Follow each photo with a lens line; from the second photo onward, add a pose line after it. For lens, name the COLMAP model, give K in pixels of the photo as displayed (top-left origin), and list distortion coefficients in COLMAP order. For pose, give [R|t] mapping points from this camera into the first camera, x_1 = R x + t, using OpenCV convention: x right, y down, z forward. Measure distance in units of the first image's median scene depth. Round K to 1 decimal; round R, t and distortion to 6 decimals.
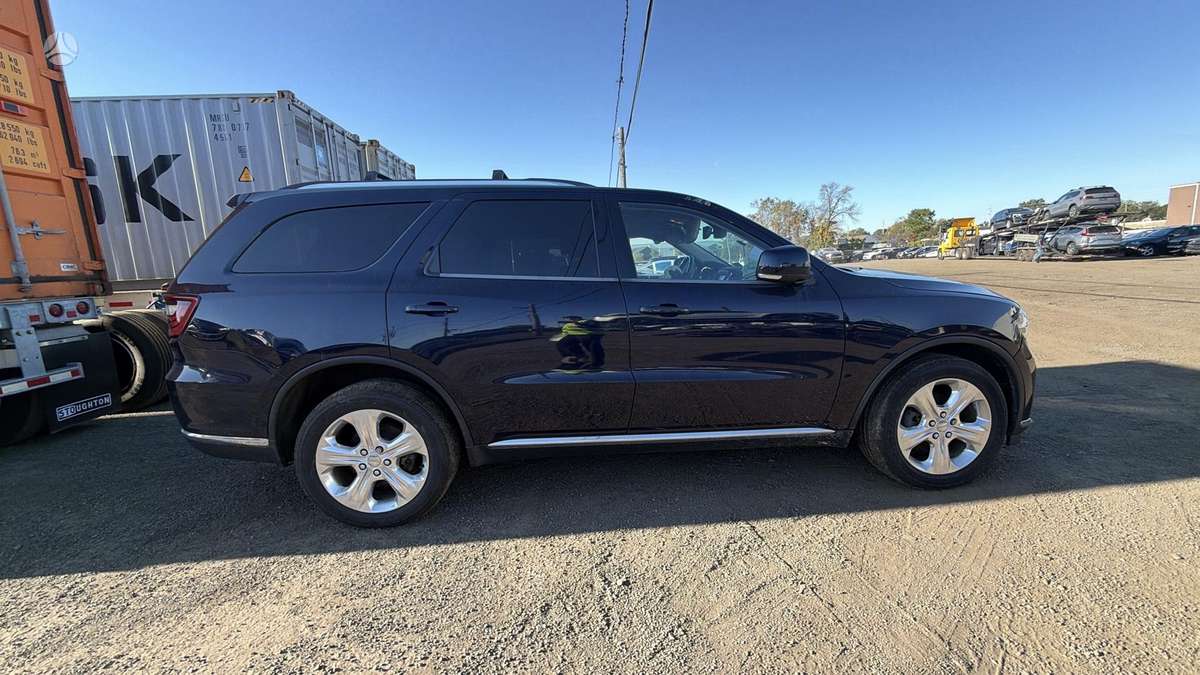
lens RADIAL K [[454.2, 0, 600.0], [0, 454.2, 337.5], [0, 0, 1]] dist [-0.000234, -0.000355]
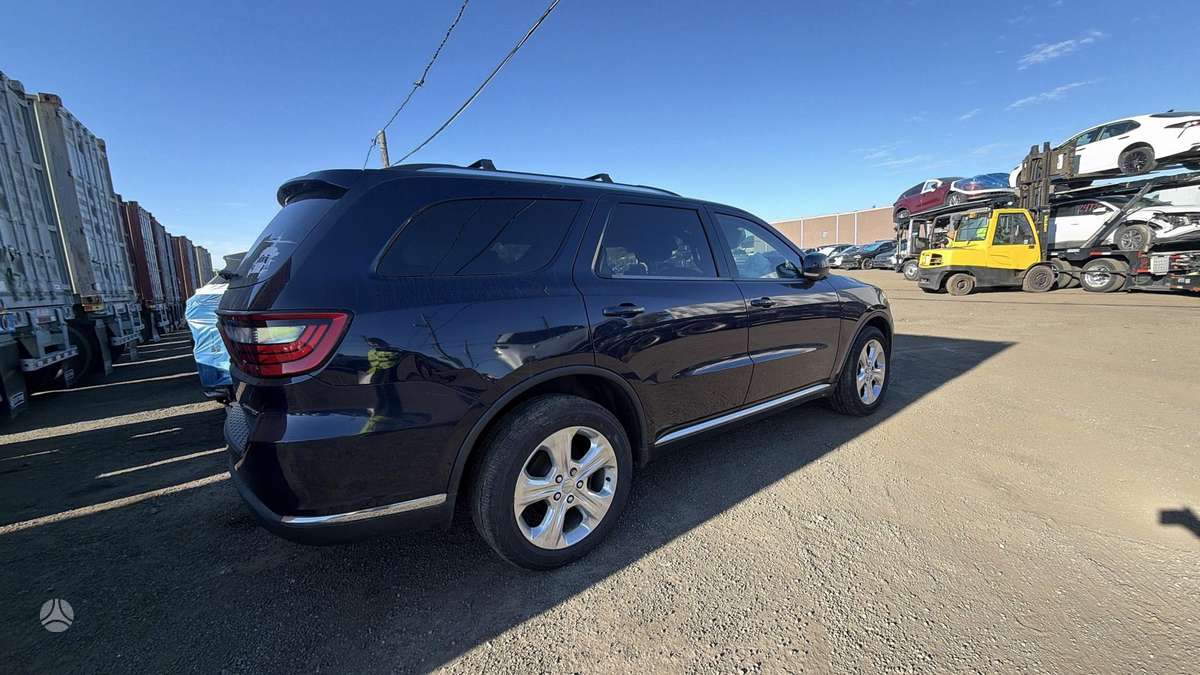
lens RADIAL K [[455.0, 0, 599.0], [0, 455.0, 337.2], [0, 0, 1]] dist [-0.000845, -0.000131]
pose [[0.840501, -0.083883, 0.535276, -0.820740], [0.103485, 0.994609, -0.006629, -0.004292], [-0.531835, 0.060965, 0.844651, 0.185366]]
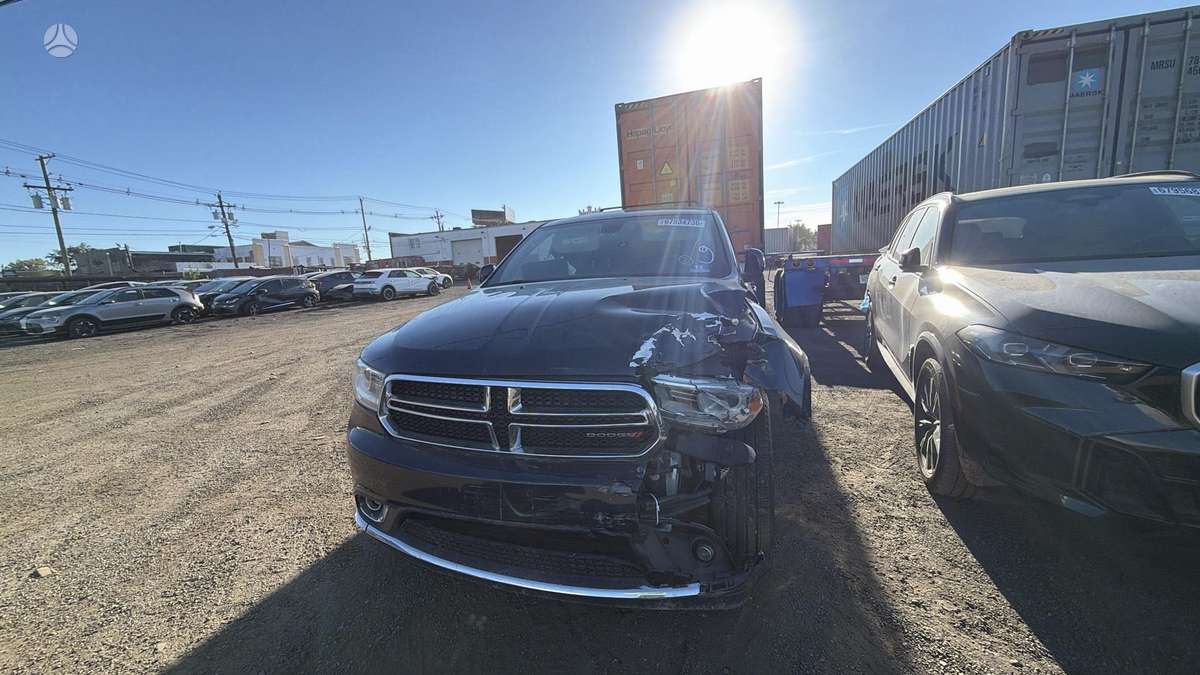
lens RADIAL K [[455.0, 0, 599.0], [0, 455.0, 337.2], [0, 0, 1]] dist [-0.000845, -0.000131]
pose [[-0.348590, 0.204367, -0.914724, 1.525435], [-0.074103, 0.966875, 0.244258, -0.323979], [0.934342, 0.152929, -0.321898, 1.670172]]
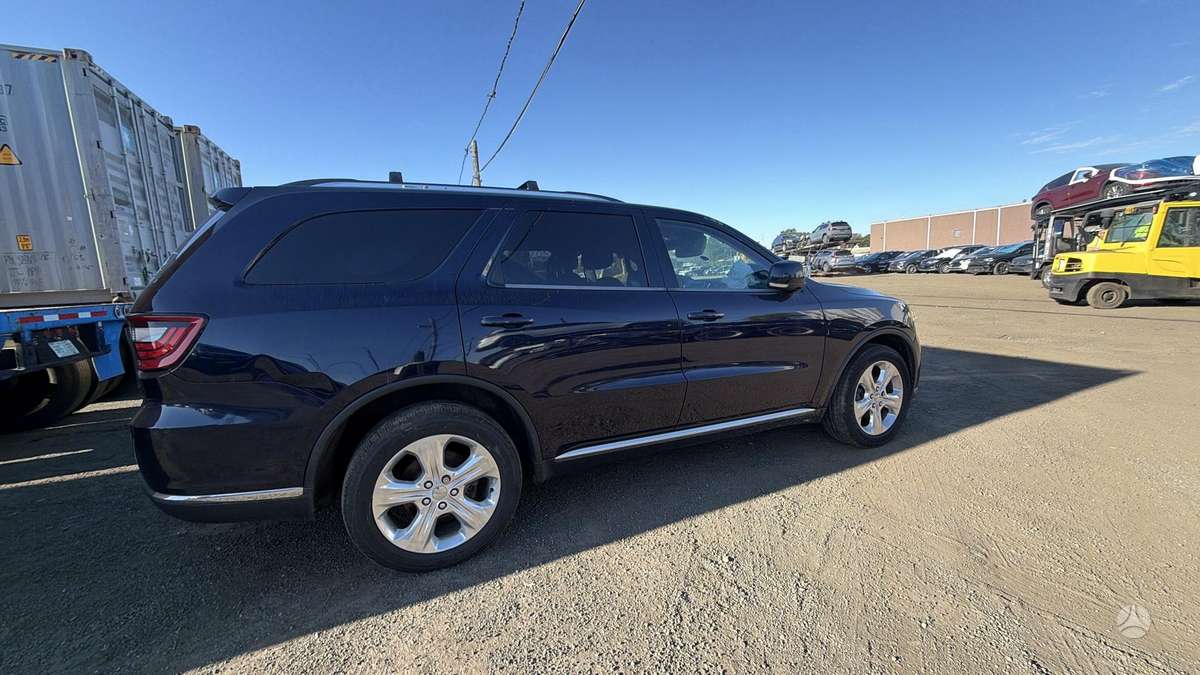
lens RADIAL K [[454.2, 0, 600.0], [0, 454.2, 337.5], [0, 0, 1]] dist [-0.000234, -0.000355]
pose [[0.936016, -0.046322, 0.348895, -0.457340], [0.058239, 0.998020, -0.023737, 0.004947], [-0.347105, 0.042537, 0.936861, 0.033765]]
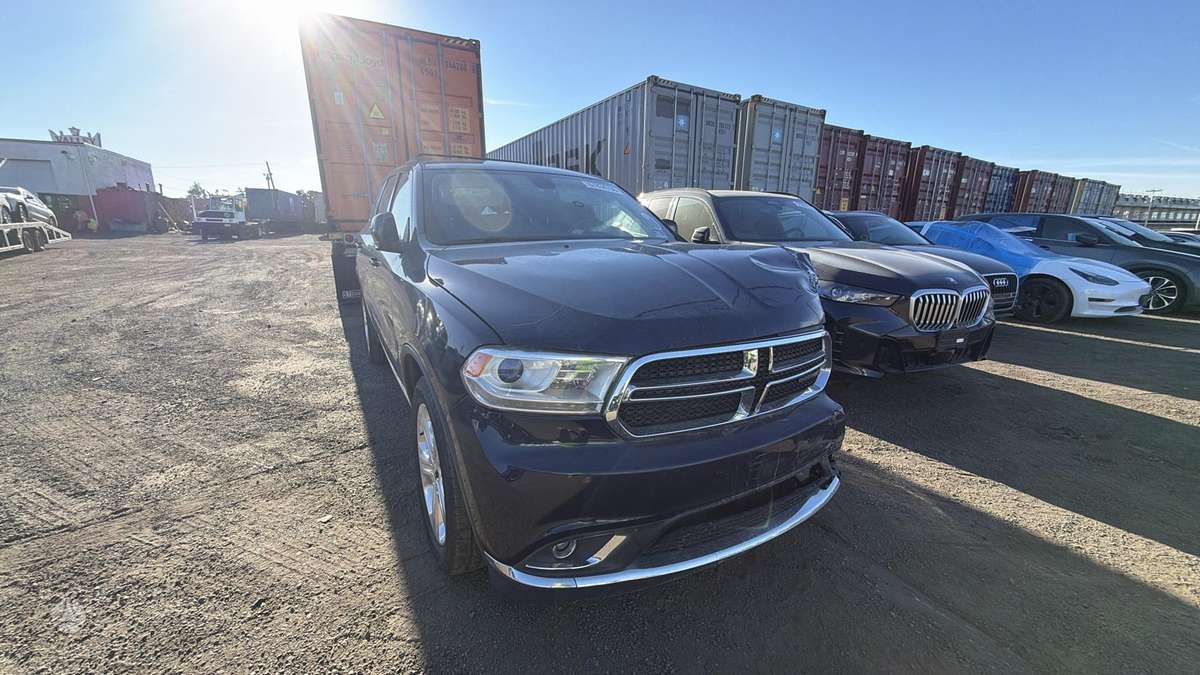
lens RADIAL K [[455.0, 0, 599.0], [0, 455.0, 337.2], [0, 0, 1]] dist [-0.000845, -0.000131]
pose [[0.440841, 0.253319, -0.861098, 1.432584], [-0.164616, 0.965895, 0.199873, -0.193652], [0.882361, 0.053639, 0.467506, 0.883327]]
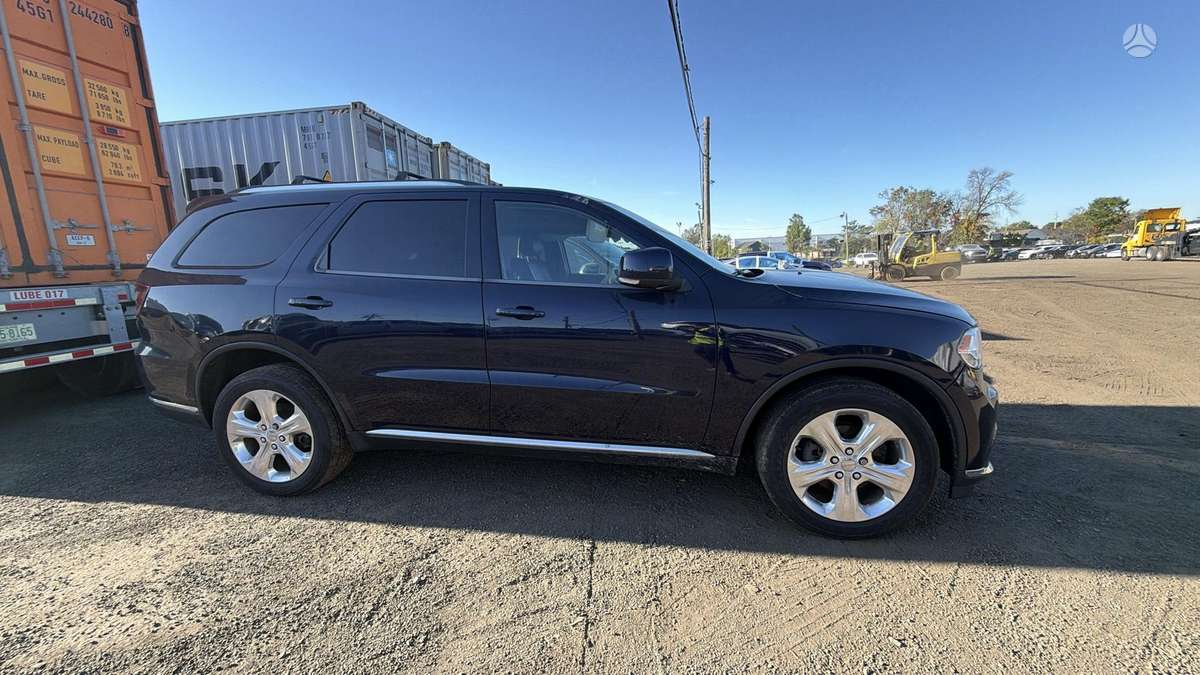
lens RADIAL K [[455.0, 0, 599.0], [0, 455.0, 337.2], [0, 0, 1]] dist [-0.000845, -0.000131]
pose [[0.973212, 0.054644, -0.223322, 0.482057], [-0.051874, 0.998487, 0.018255, -0.031136], [0.223982, -0.006182, 0.974574, 0.080829]]
